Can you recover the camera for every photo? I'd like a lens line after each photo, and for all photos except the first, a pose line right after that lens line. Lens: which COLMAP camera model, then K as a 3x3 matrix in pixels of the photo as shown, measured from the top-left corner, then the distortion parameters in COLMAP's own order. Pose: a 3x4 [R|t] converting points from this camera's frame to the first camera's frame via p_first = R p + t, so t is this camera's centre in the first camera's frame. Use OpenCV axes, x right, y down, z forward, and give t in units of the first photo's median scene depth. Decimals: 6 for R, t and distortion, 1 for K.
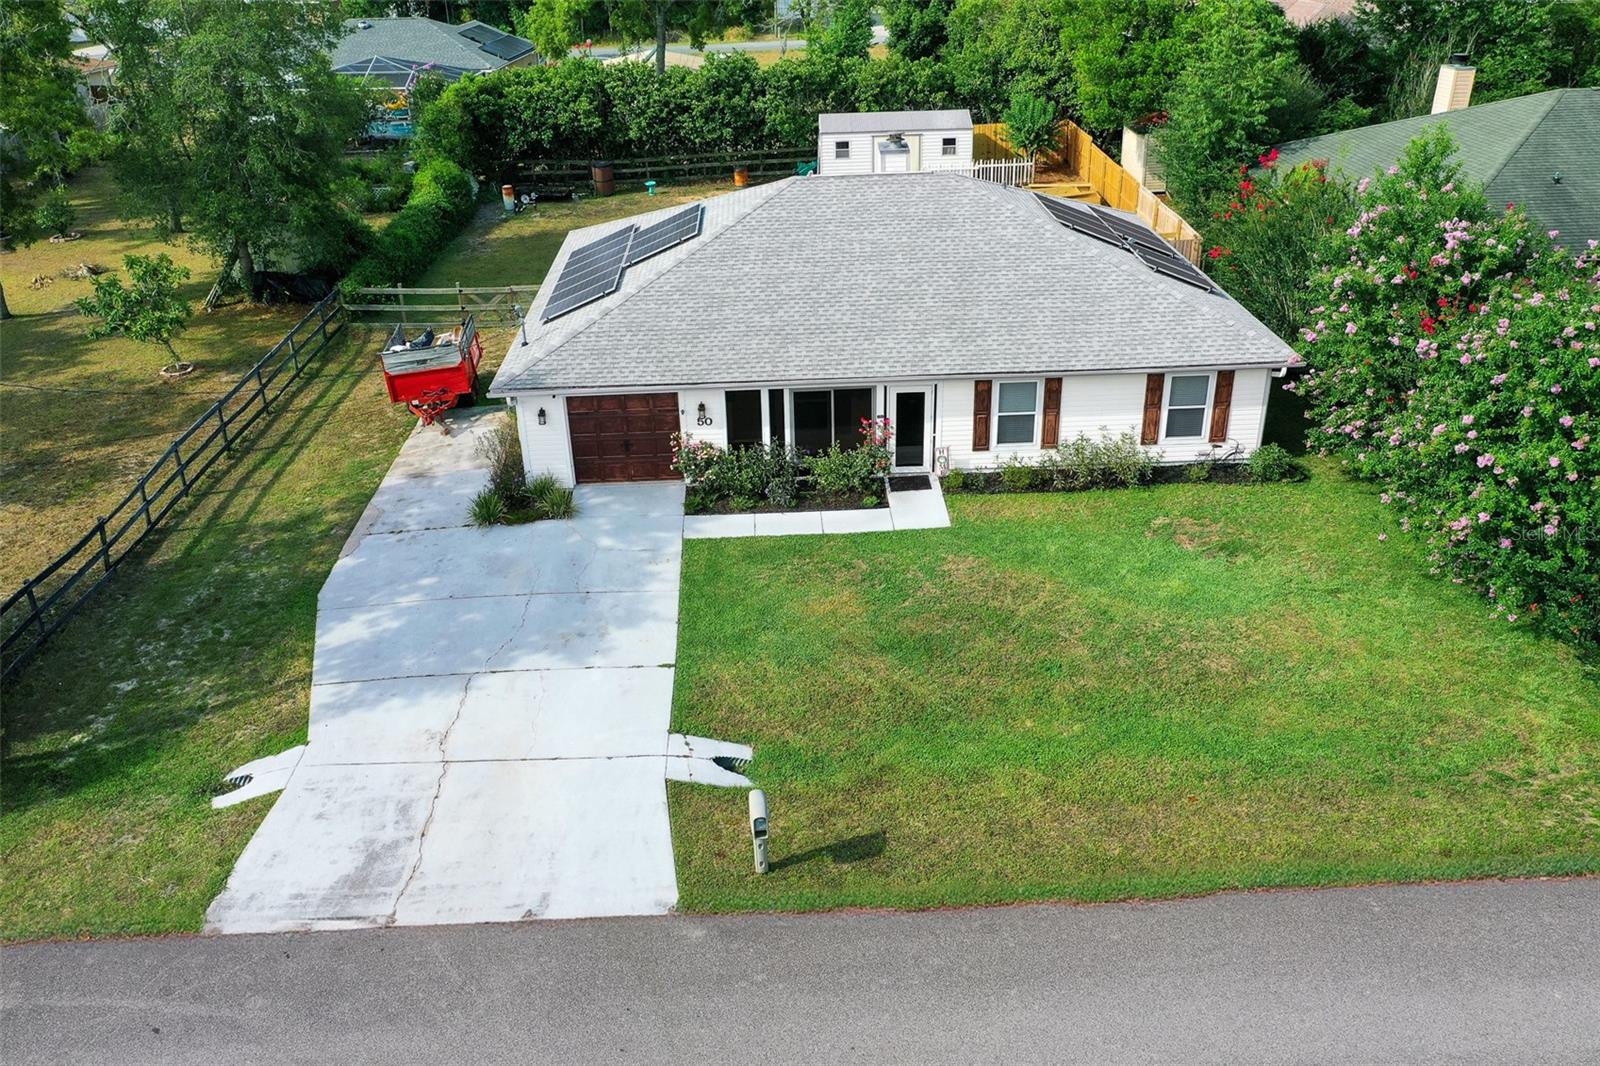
lens RADIAL K [[1260.2, 0, 804.3], [0, 1260.2, 528.3], [0, 0, 1]] dist [-0.002785, -0.002855]
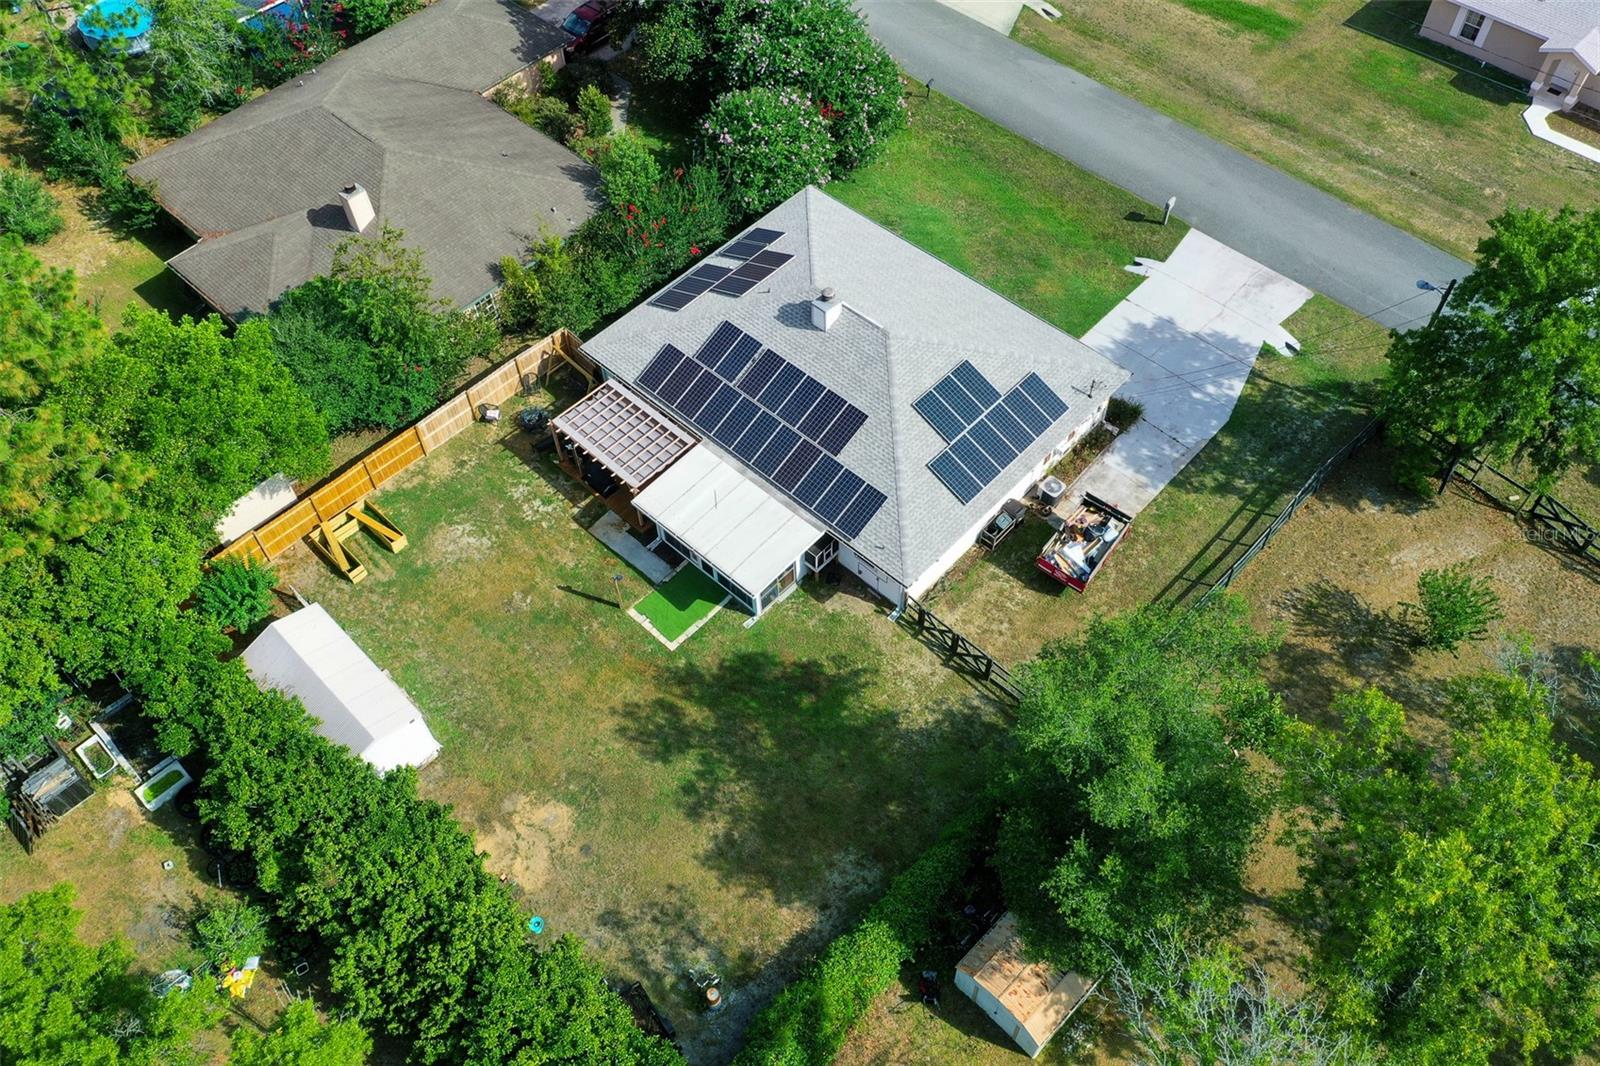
lens RADIAL K [[1260.2, 0, 804.3], [0, 1260.2, 528.3], [0, 0, 1]] dist [-0.002785, -0.002855]
pose [[-0.702852, -0.544957, 0.457188, -0.887472], [0.365222, 0.275075, 0.889352, -1.882604], [-0.610420, 0.792058, 0.005693, 1.469227]]
